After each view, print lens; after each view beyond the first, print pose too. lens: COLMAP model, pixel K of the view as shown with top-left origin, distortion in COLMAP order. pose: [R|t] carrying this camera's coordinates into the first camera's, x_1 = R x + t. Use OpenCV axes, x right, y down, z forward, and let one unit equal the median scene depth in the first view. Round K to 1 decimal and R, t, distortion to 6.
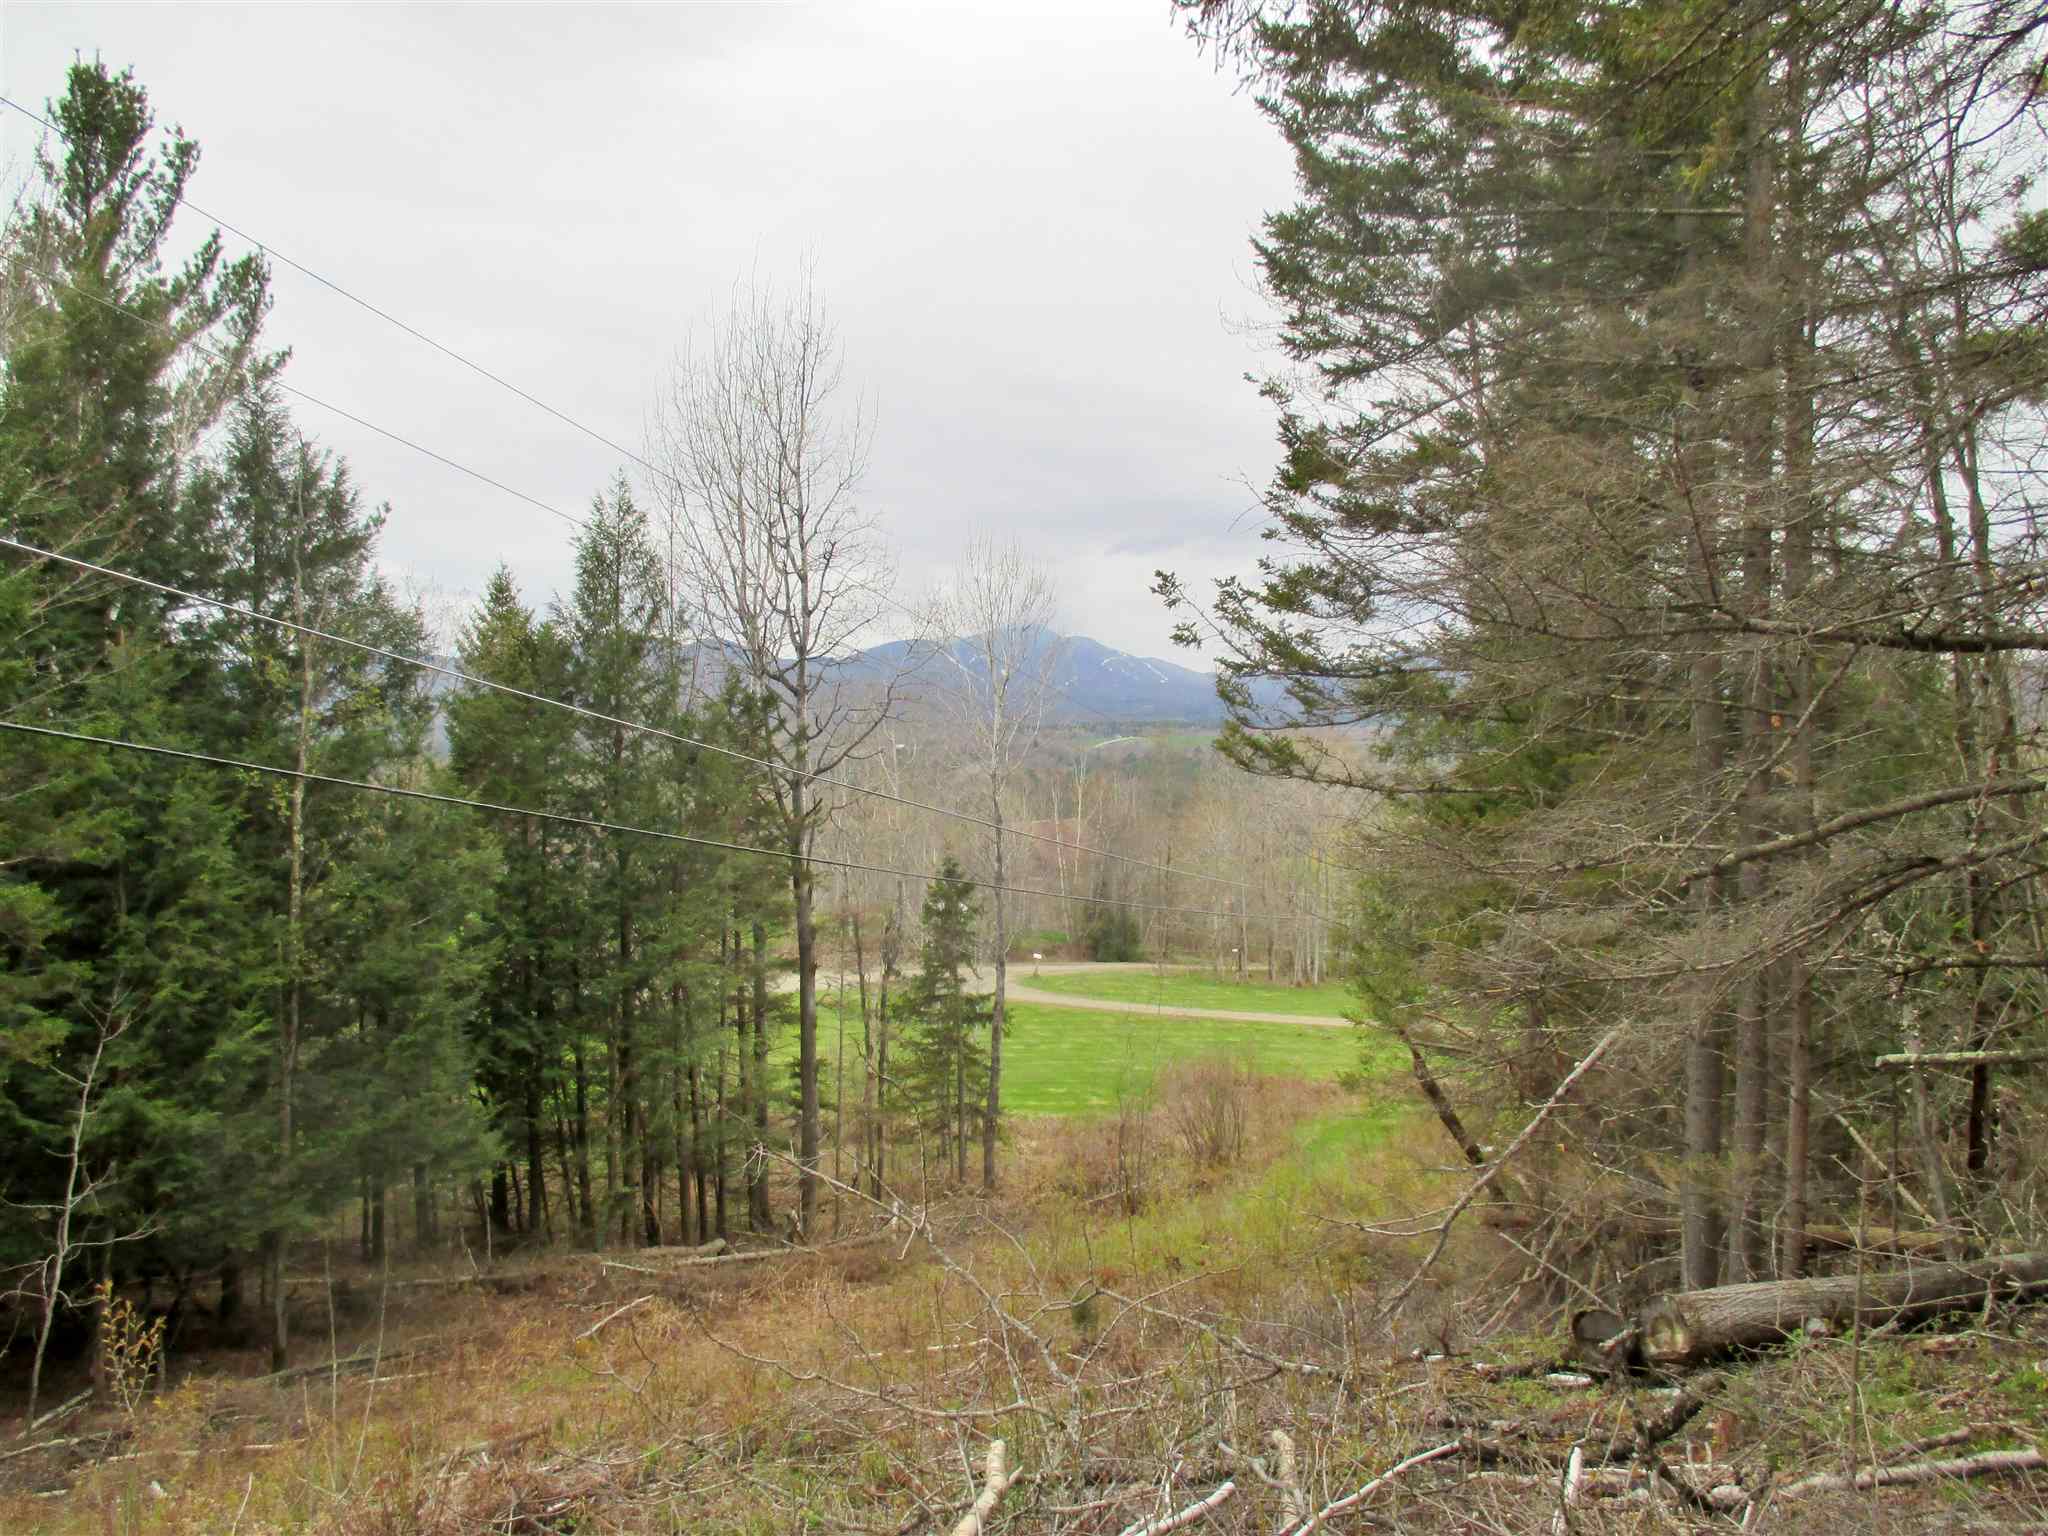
lens RADIAL K [[822.3, 0, 1024.0], [0, 822.3, 768.0], [0, 0, 1]] dist [-0.000635, 0.000205]
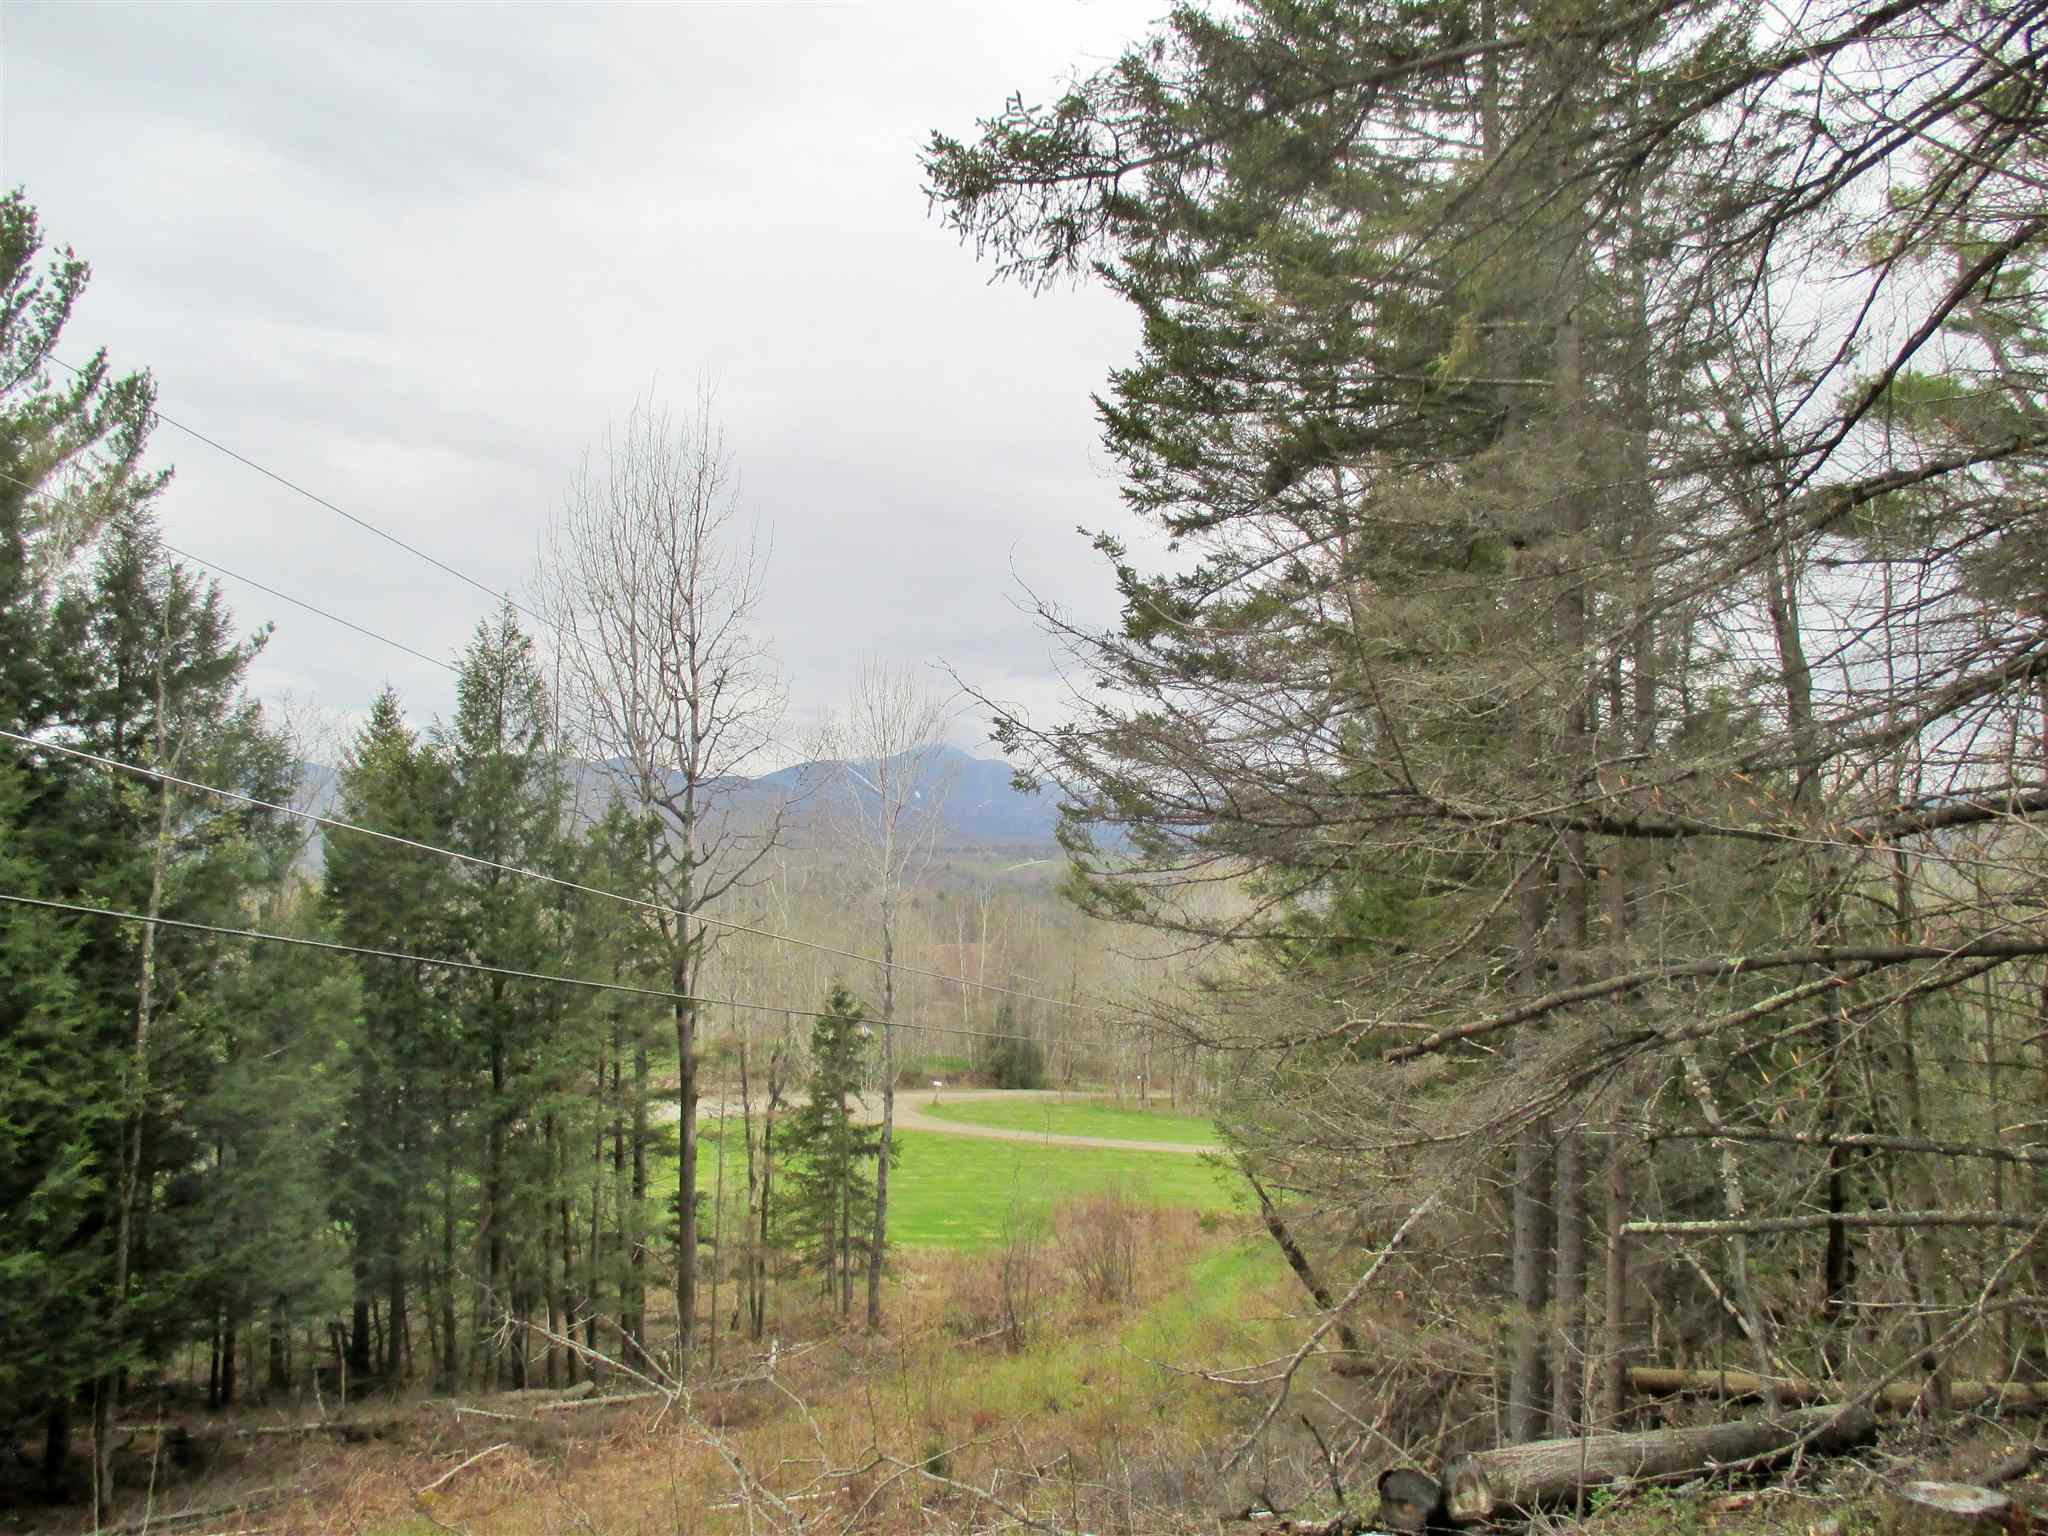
lens RADIAL K [[827.8, 0, 1024.1], [0, 827.8, 845.5], [0, 0, 1]] dist [0.000267, -0.000216]
pose [[0.999689, 0.010470, 0.022649, 0.117125], [-0.009745, 0.999444, -0.031877, -0.032887], [-0.022970, 0.031647, 0.999235, -0.008116]]
